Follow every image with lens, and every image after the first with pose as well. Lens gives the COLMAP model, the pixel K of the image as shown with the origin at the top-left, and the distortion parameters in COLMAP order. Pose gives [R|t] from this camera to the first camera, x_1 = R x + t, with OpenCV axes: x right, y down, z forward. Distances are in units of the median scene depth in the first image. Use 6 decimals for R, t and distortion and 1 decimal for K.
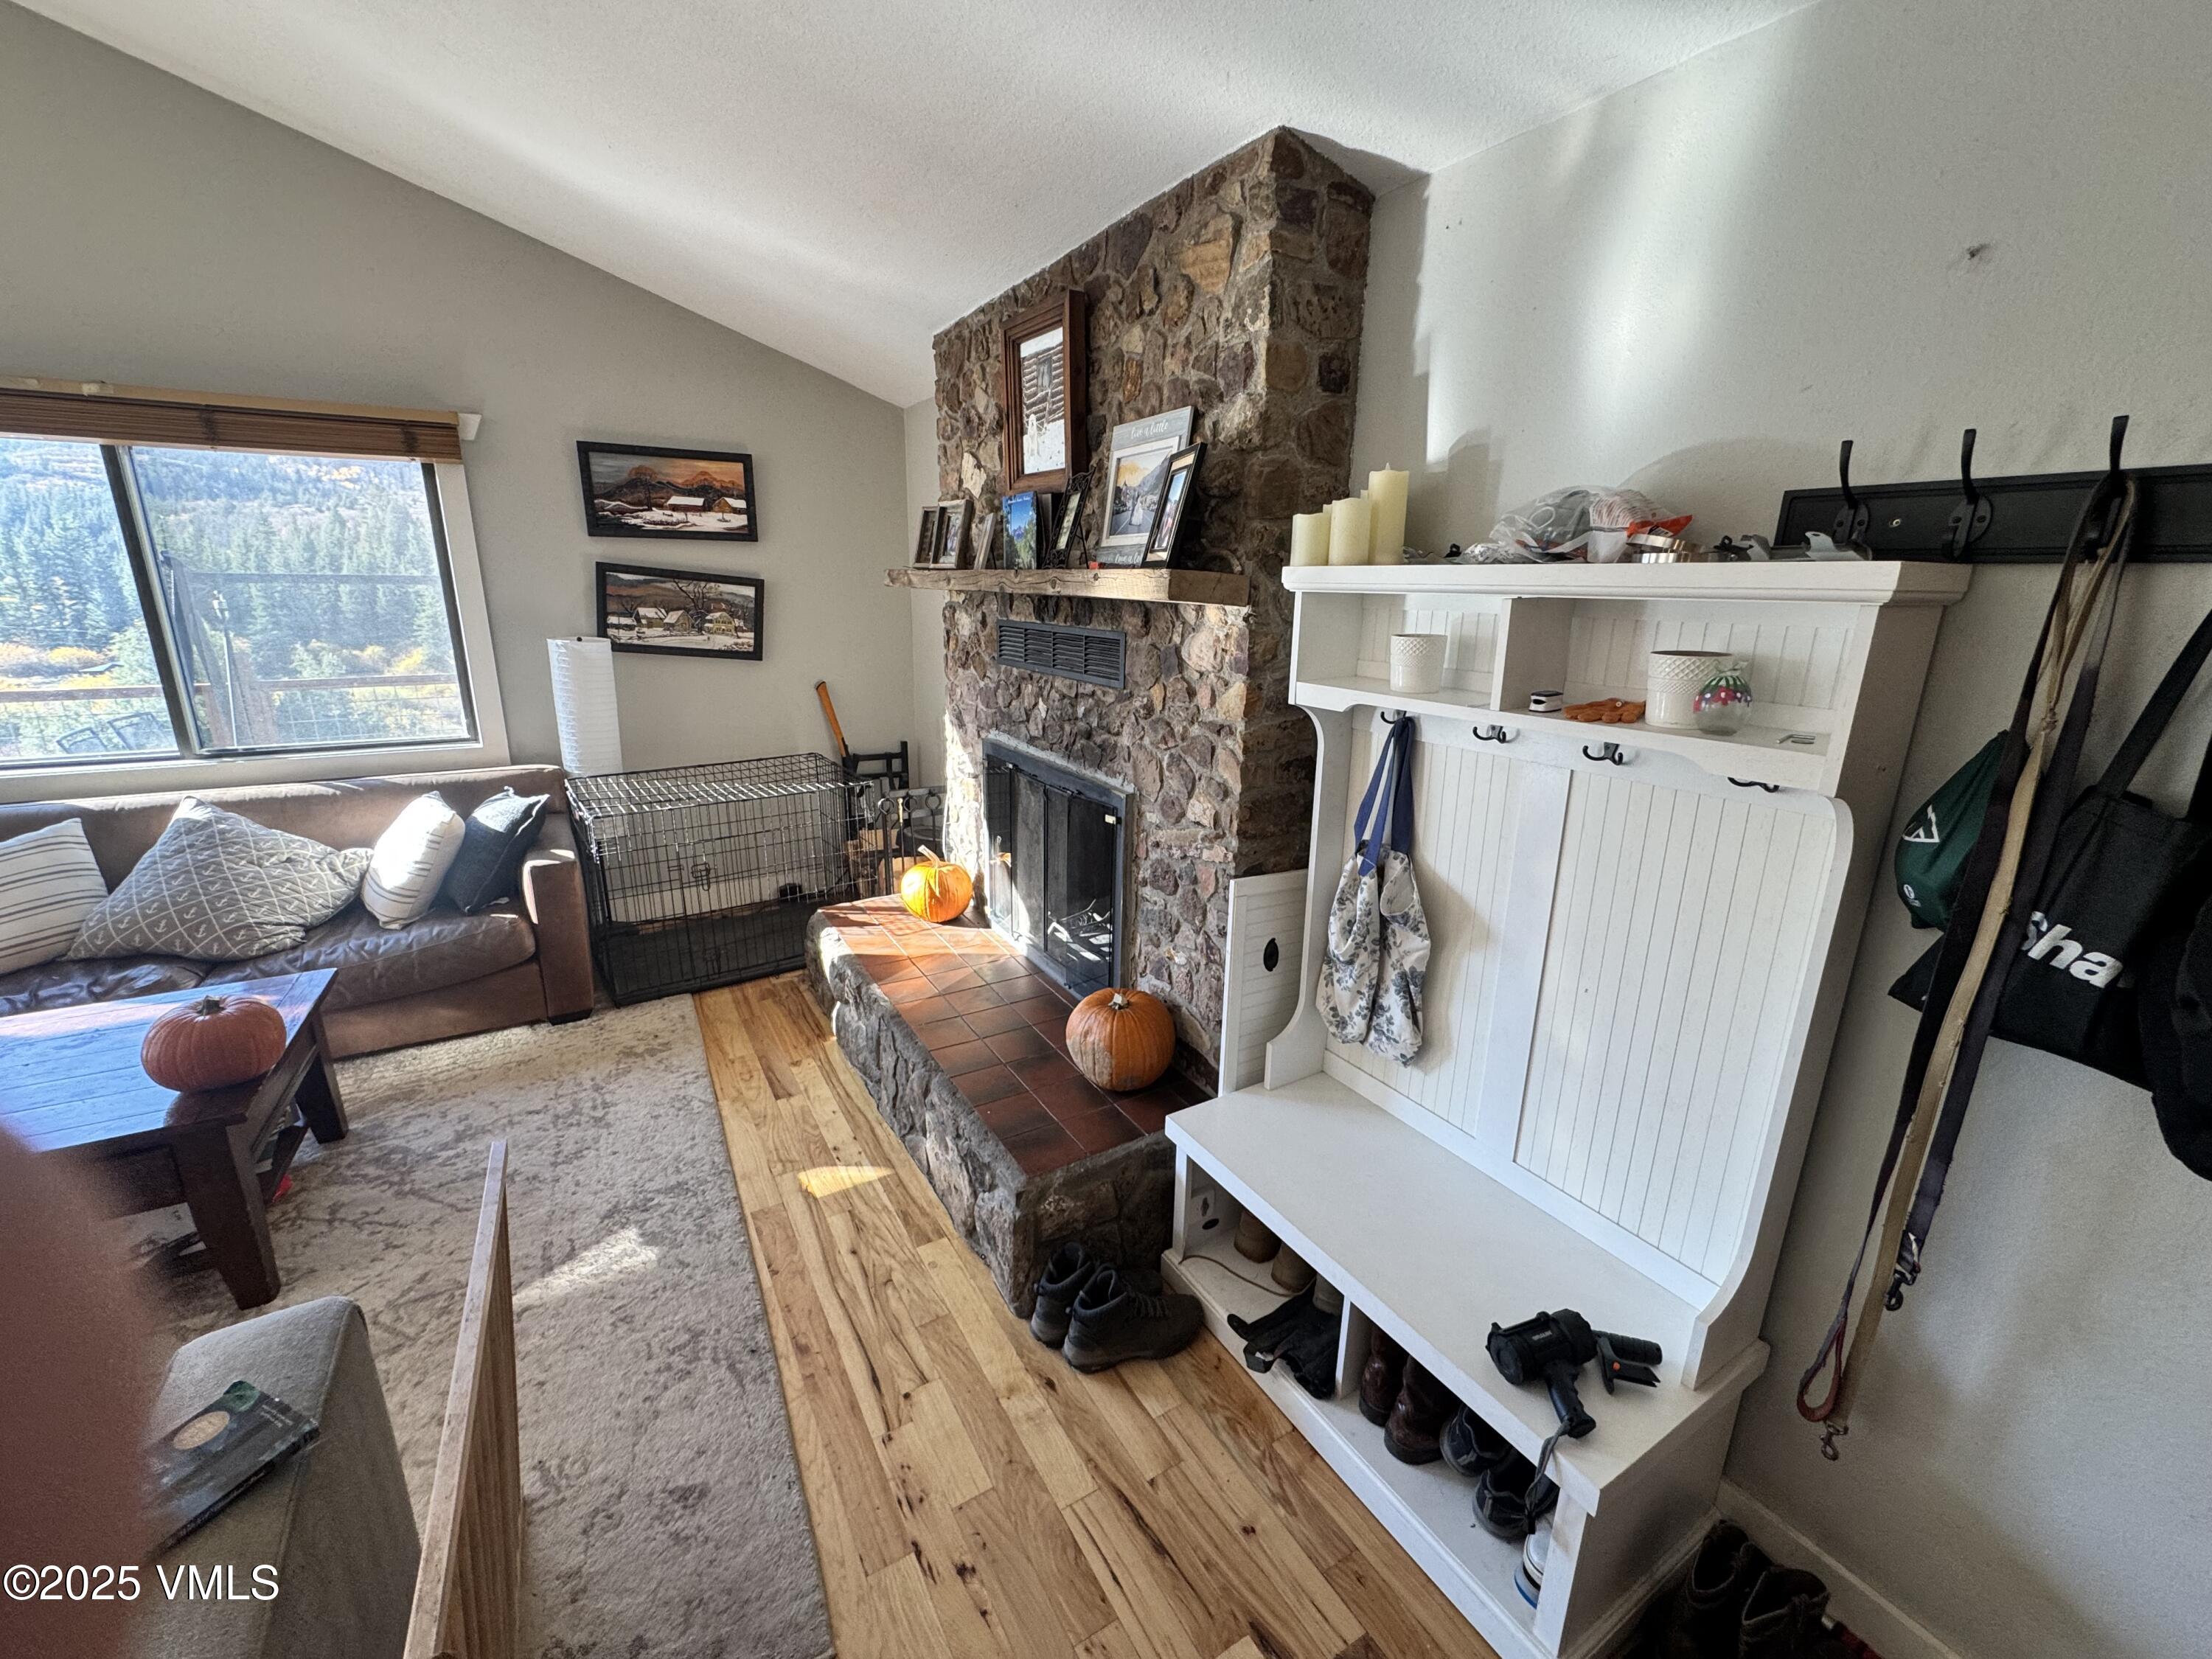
lens RADIAL K [[902.1, 0, 1100.2], [0, 902.1, 828.2], [0, 0, 1]] dist [0.000662, -0.000049]
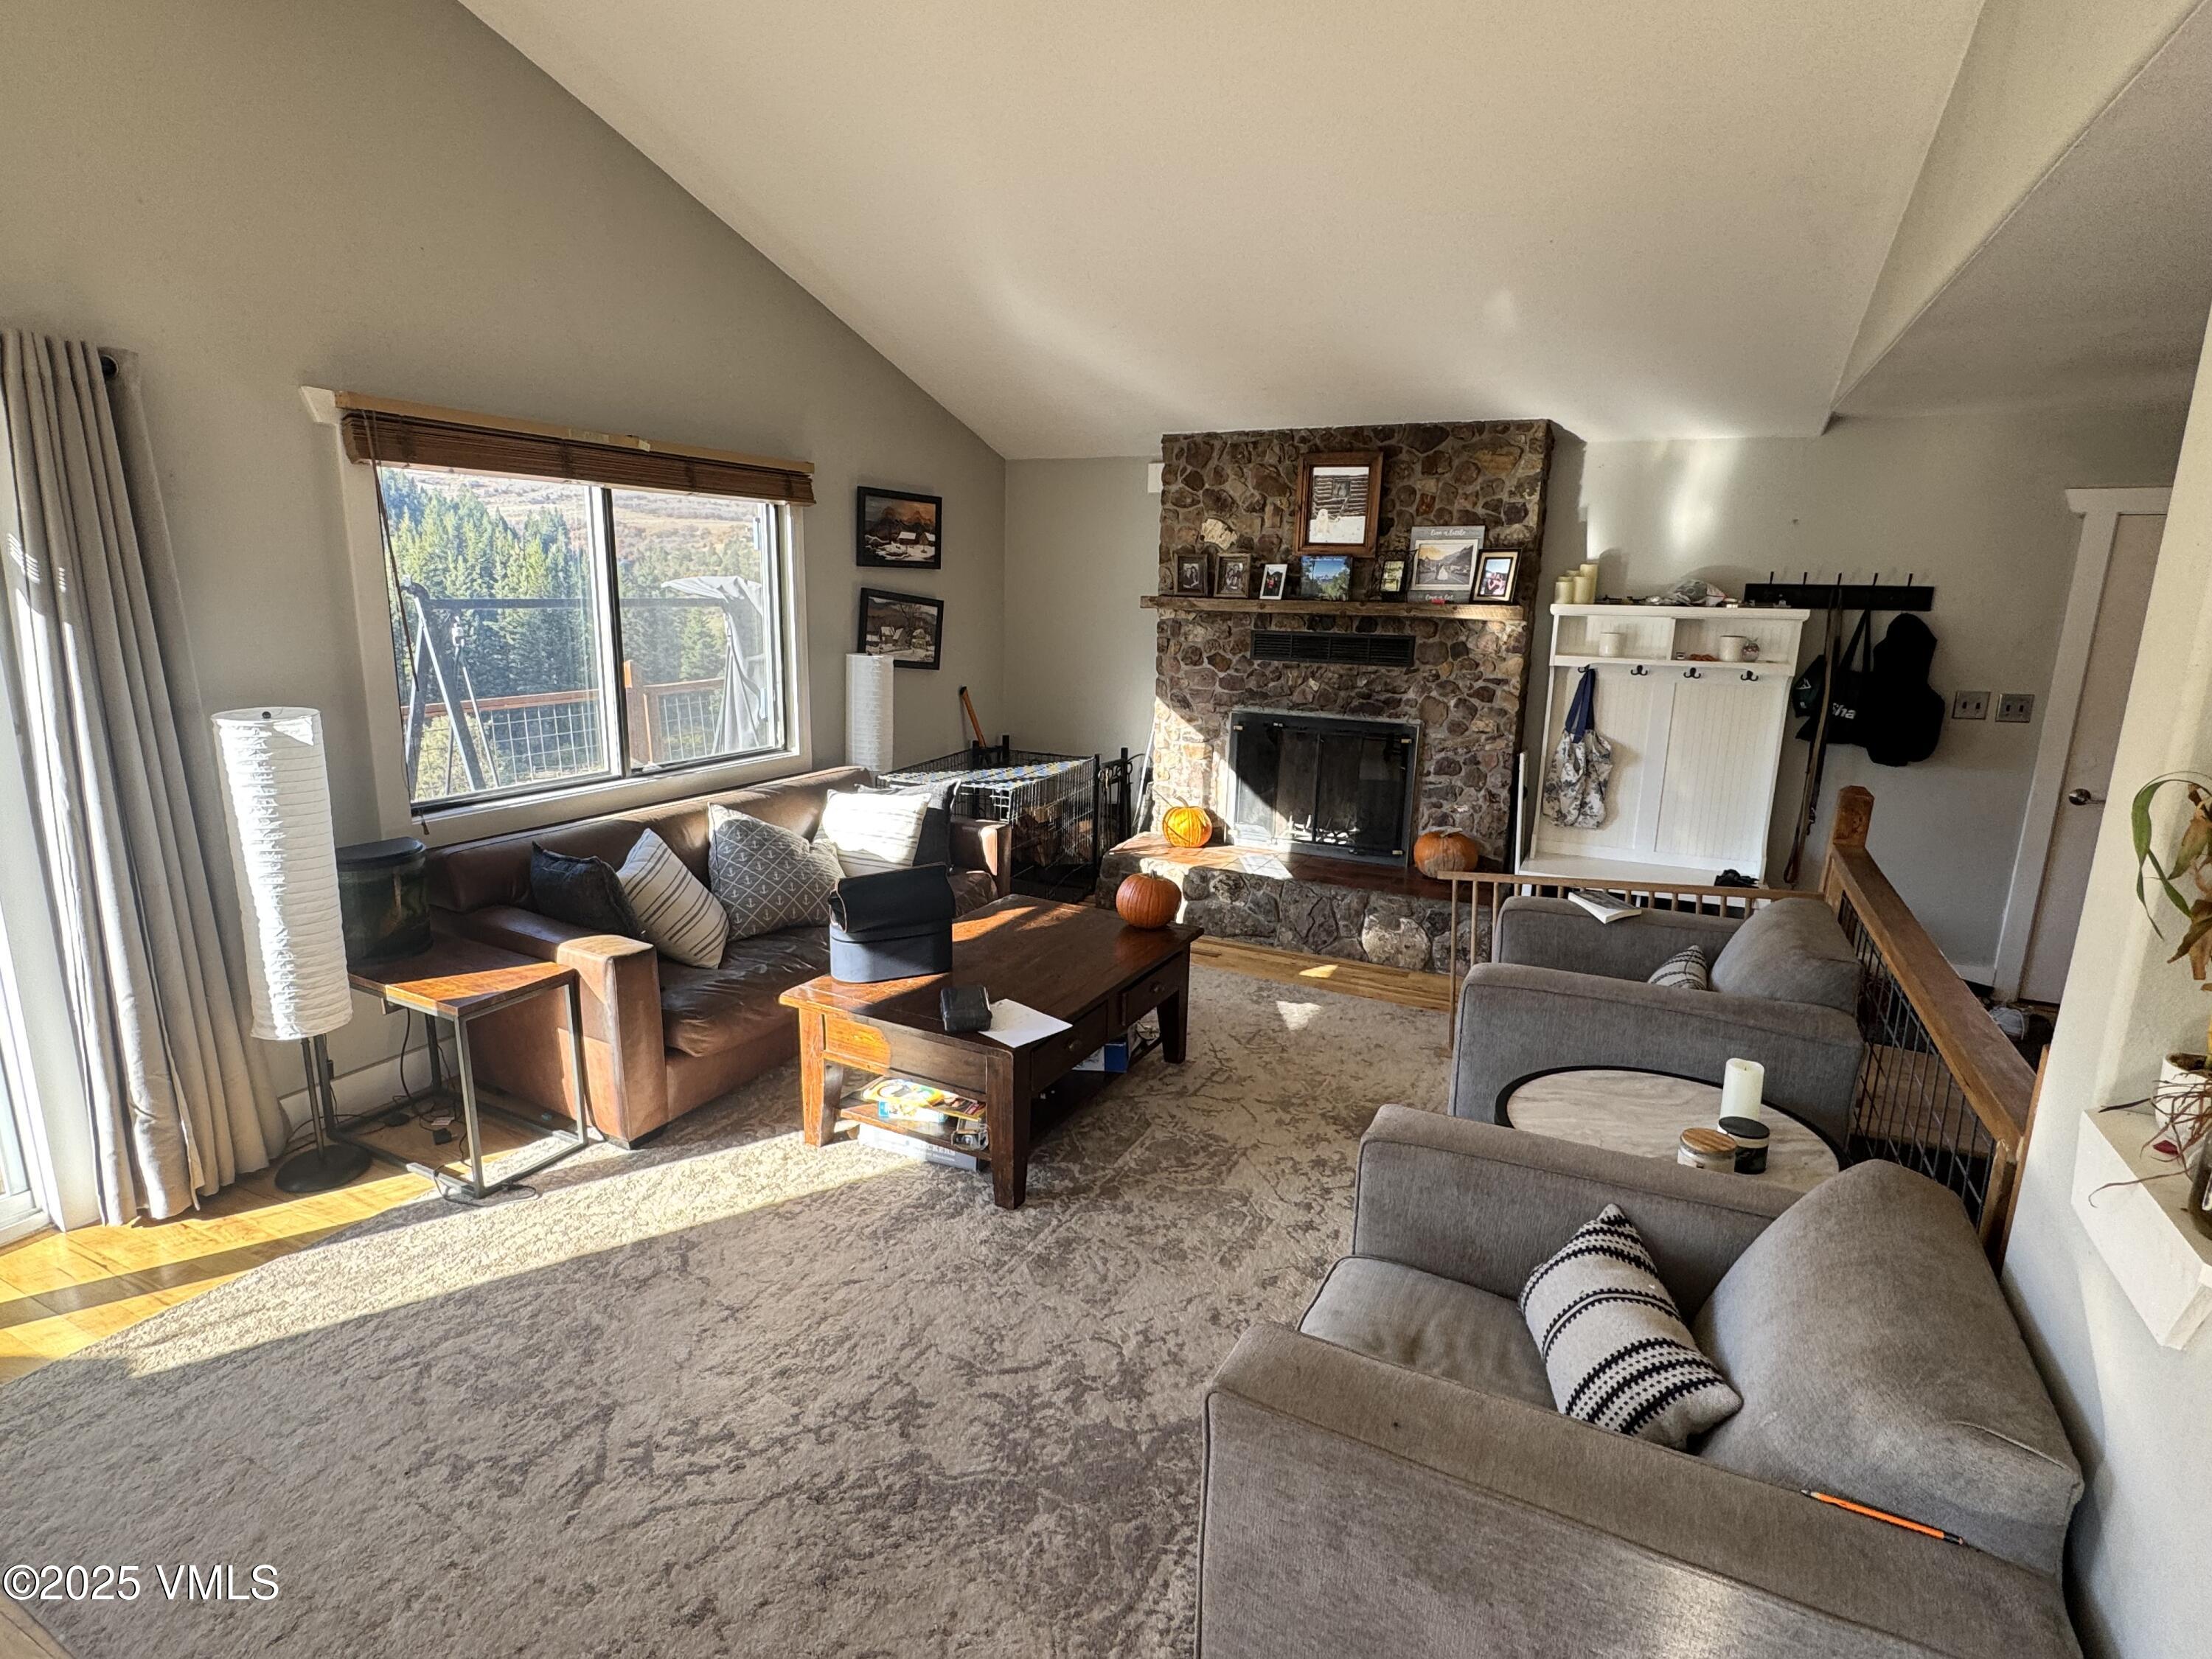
lens RADIAL K [[1121.2, 0, 1094.7], [0, 1121.2, 833.5], [0, 0, 1]] dist [-0.004557, -0.000145]
pose [[0.836866, -0.117507, 0.534648, -1.699430], [0.139024, 0.990289, 0.000041, 0.084755], [-0.529461, 0.074295, 0.845075, -0.518883]]
